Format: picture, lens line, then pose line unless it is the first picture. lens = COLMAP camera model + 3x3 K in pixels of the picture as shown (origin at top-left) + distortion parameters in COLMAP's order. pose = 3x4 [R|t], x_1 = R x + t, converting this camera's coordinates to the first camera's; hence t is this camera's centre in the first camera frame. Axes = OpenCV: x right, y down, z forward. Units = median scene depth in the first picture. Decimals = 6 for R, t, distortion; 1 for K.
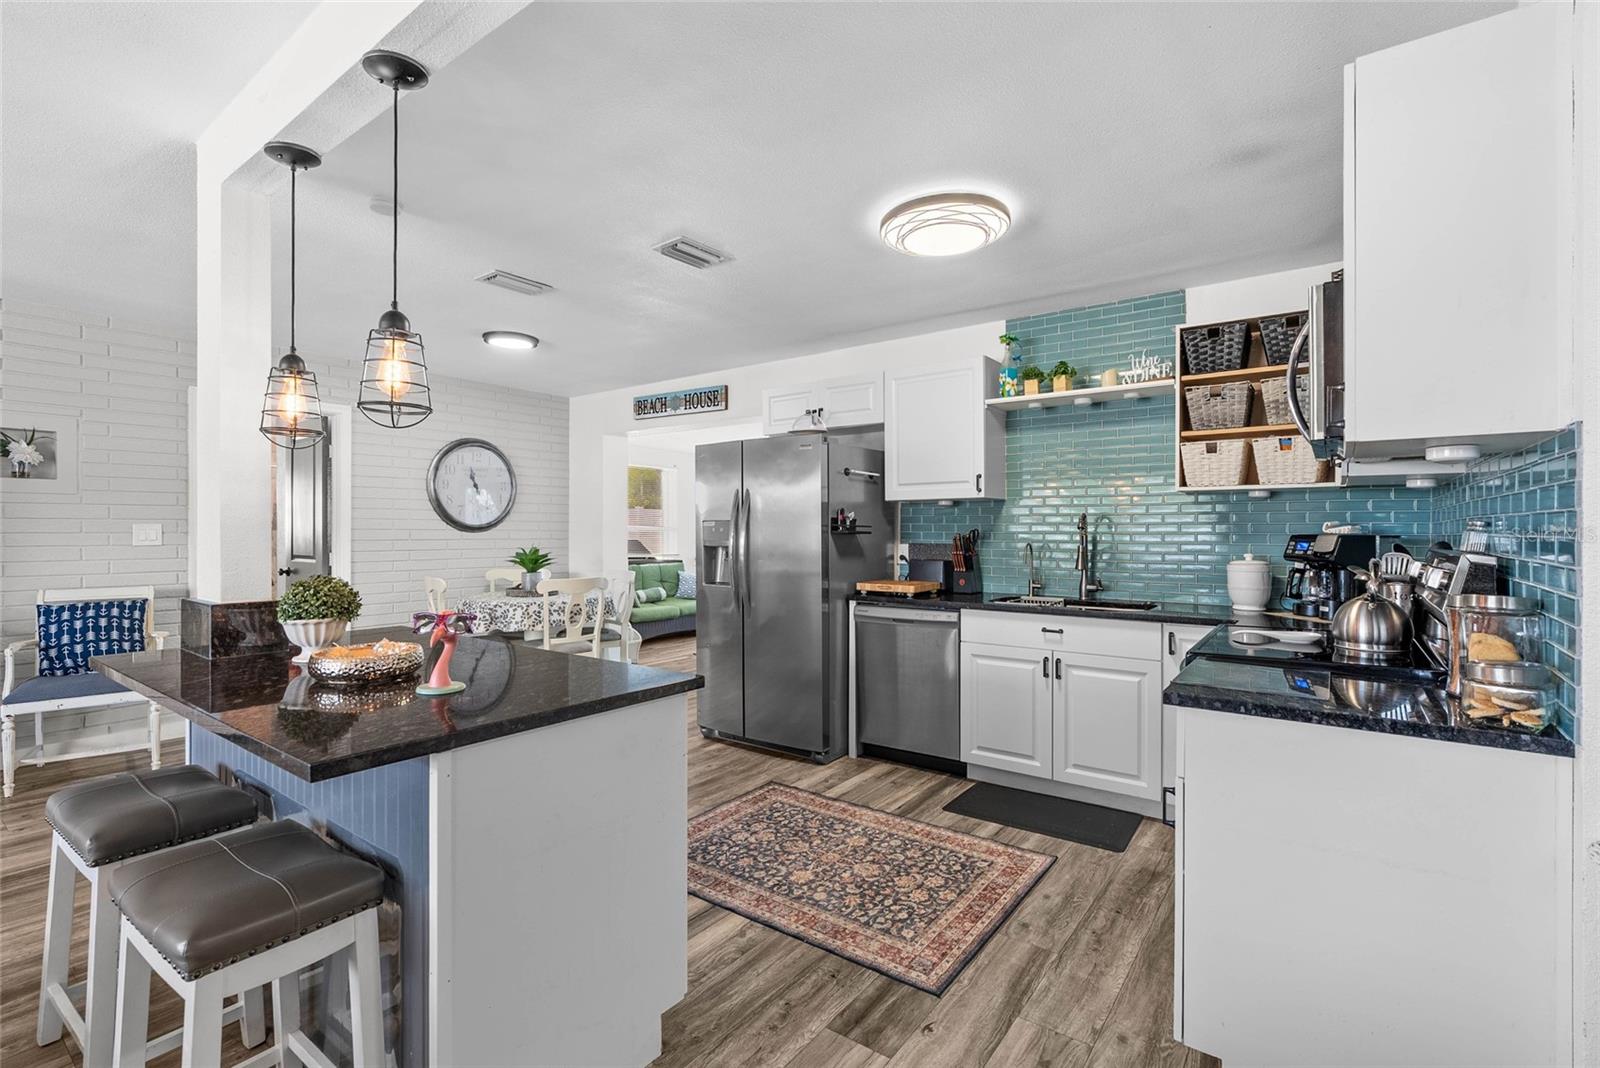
lens RADIAL K [[725.7, 0, 810.3], [0, 725.7, 533.2], [0, 0, 1]] dist [-0.008225, 0.003540]
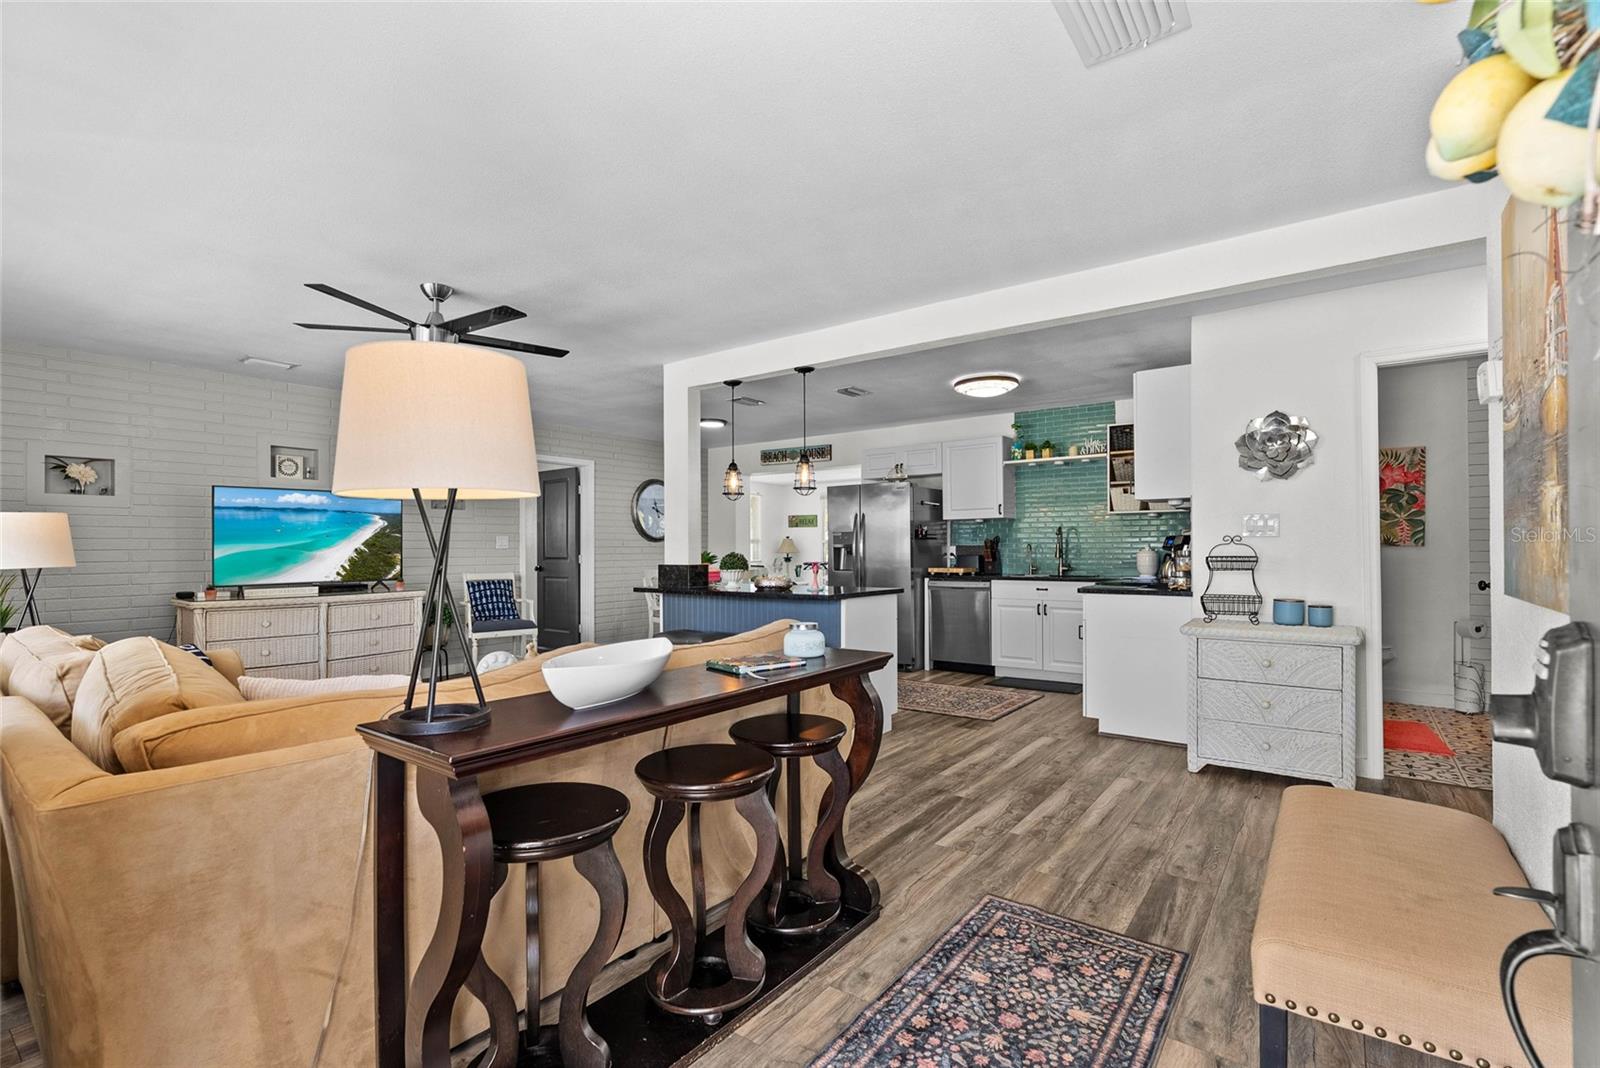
lens RADIAL K [[725.7, 0, 812.6], [0, 725.7, 543.9], [0, 0, 1]] dist [-0.008225, 0.003540]
pose [[0.999984, -0.005525, -0.000880, -0.220657], [0.005516, 0.999935, -0.009997, 0.029564], [0.000935, 0.009992, 0.999950, -0.754291]]
